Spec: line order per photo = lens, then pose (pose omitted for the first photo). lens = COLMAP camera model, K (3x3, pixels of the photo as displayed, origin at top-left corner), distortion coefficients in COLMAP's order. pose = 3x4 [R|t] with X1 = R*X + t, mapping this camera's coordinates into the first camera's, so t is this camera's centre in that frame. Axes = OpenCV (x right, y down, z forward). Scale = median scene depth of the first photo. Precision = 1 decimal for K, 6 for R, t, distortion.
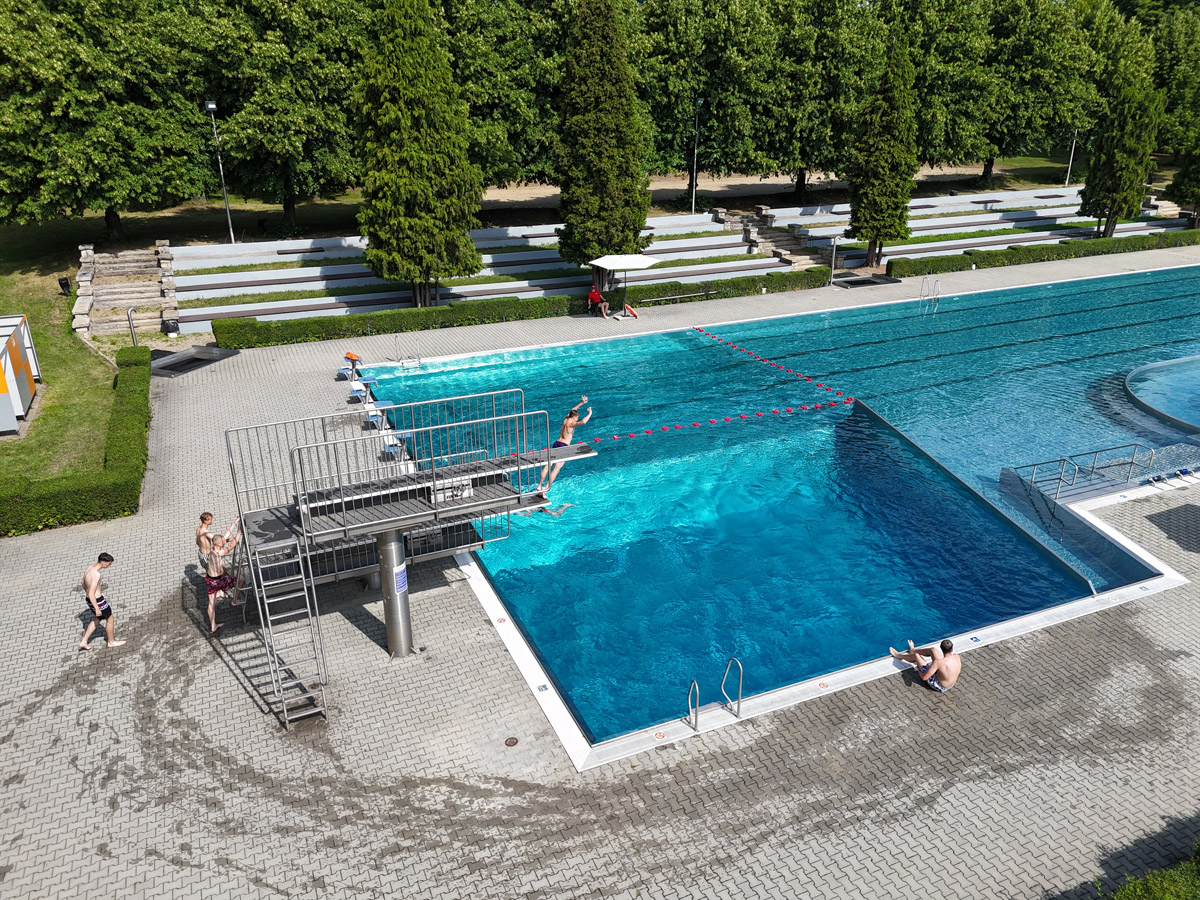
lens RADIAL K [[877.0, 0, 603.4], [0, 877.0, 451.7], [0, 0, 1]] dist [0.068329, -0.060983]
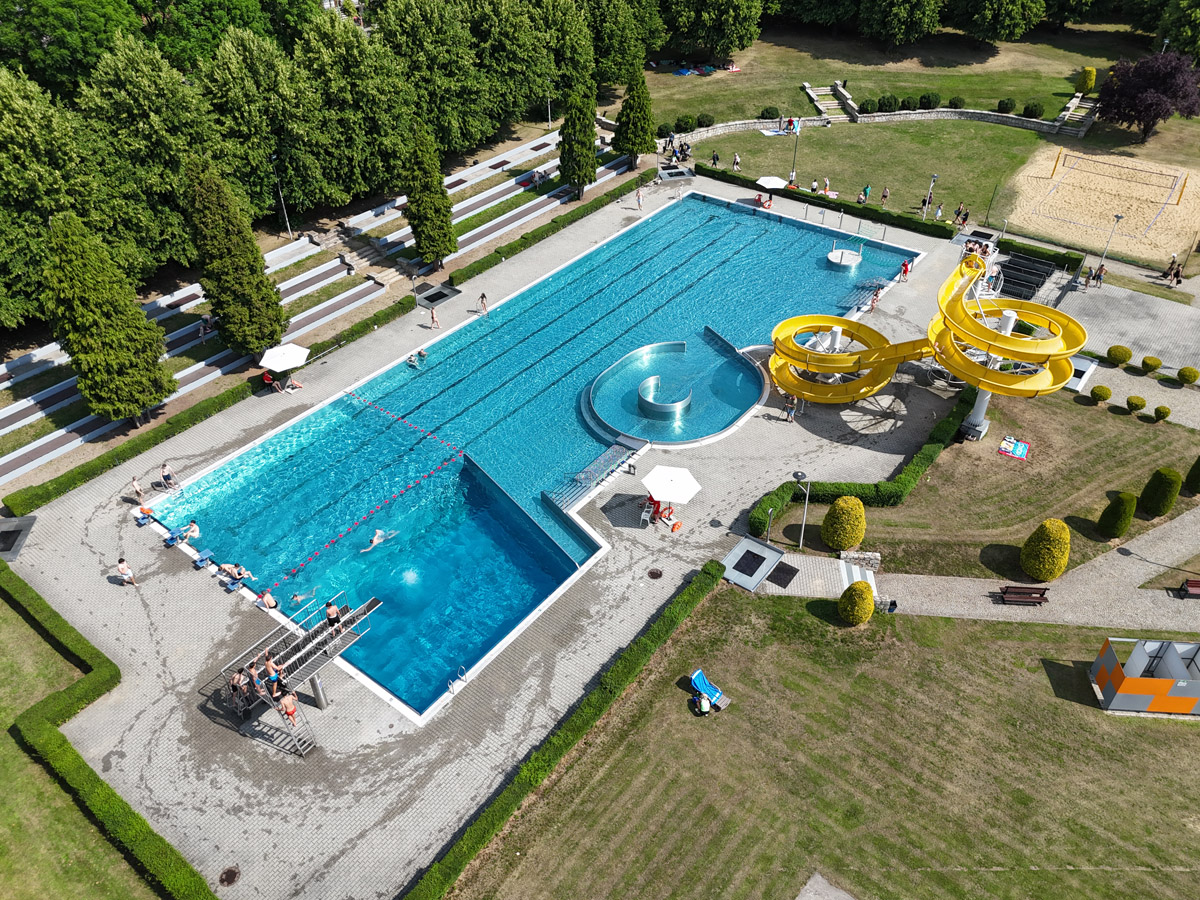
lens RADIAL K [[873.2, 0, 603.0], [0, 873.2, 450.1], [0, 0, 1]] dist [0.058791, -0.048154]
pose [[0.876519, -0.297405, 0.378503, -0.084542], [0.184624, 0.933879, 0.306243, -0.321656], [-0.444554, -0.198547, 0.873471, -0.408990]]
